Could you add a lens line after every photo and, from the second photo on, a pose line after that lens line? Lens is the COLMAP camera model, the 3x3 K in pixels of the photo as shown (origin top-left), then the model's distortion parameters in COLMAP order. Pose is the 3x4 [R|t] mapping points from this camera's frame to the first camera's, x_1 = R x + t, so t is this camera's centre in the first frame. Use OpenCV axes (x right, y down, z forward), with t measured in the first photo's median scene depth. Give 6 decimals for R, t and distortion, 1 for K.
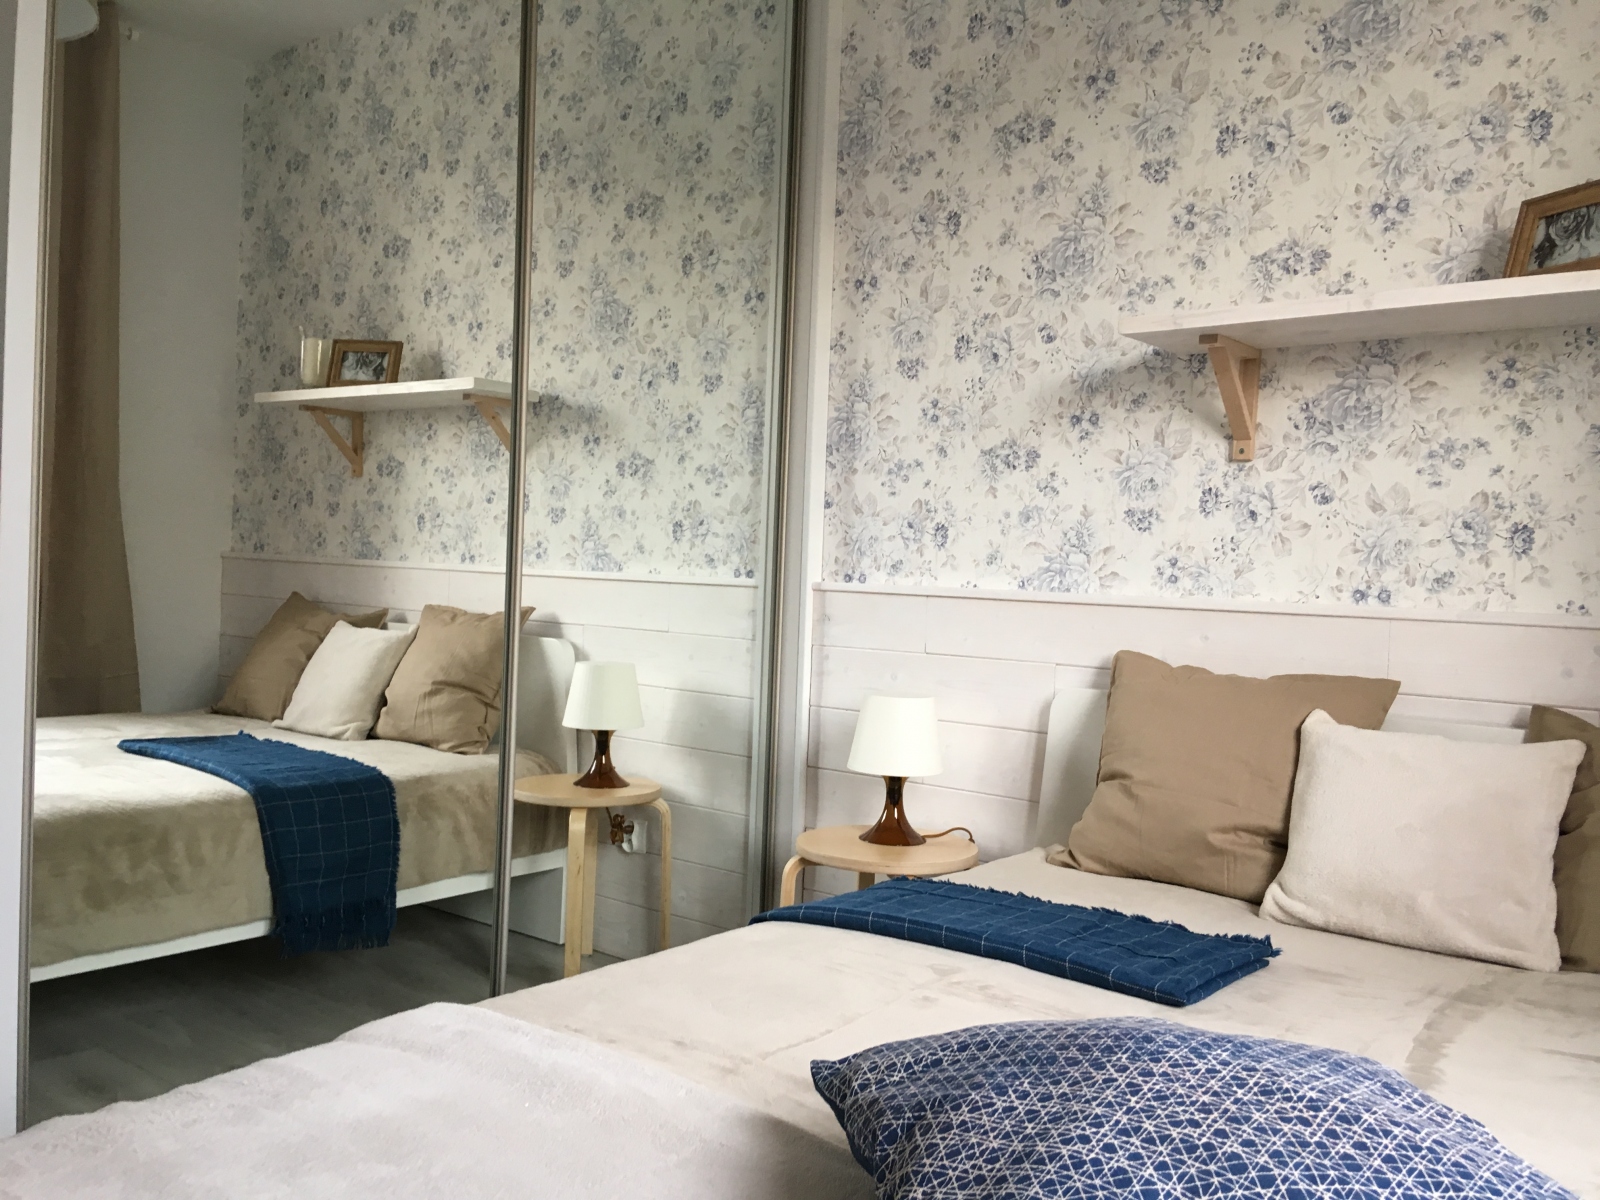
lens RADIAL K [[1350.0, 0, 920.4], [0, 1350.0, 600.4], [0, 0, 1]] dist [0.085969, -0.222536]
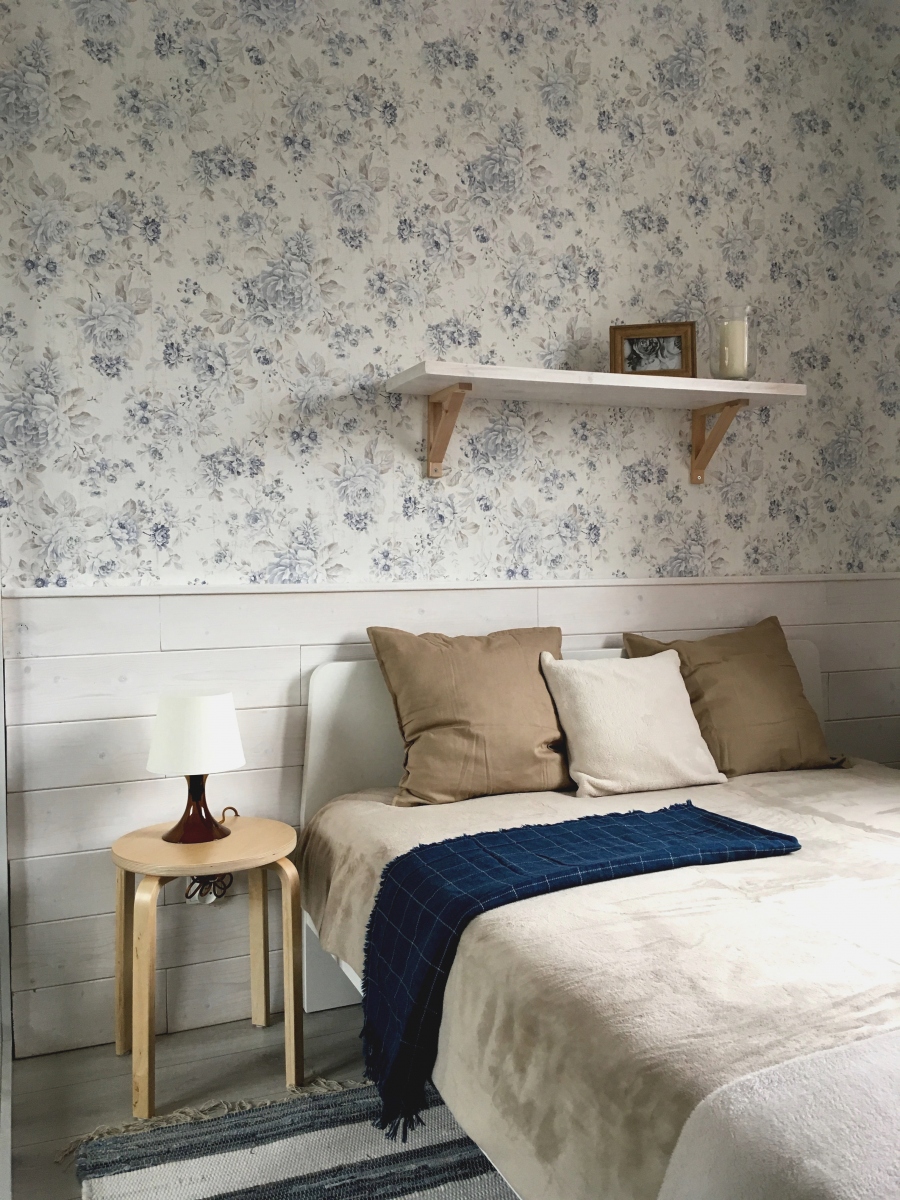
lens RADIAL K [[1007.7, 0, 450.0], [0, 1007.7, 600.0], [0, 0, 1]] dist [0.108098, -0.170019]
pose [[0.491981, -0.066390, 0.868071, -0.610859], [0.050694, 0.997581, 0.047563, -0.027660], [-0.869129, 0.020606, 0.494156, 0.474582]]
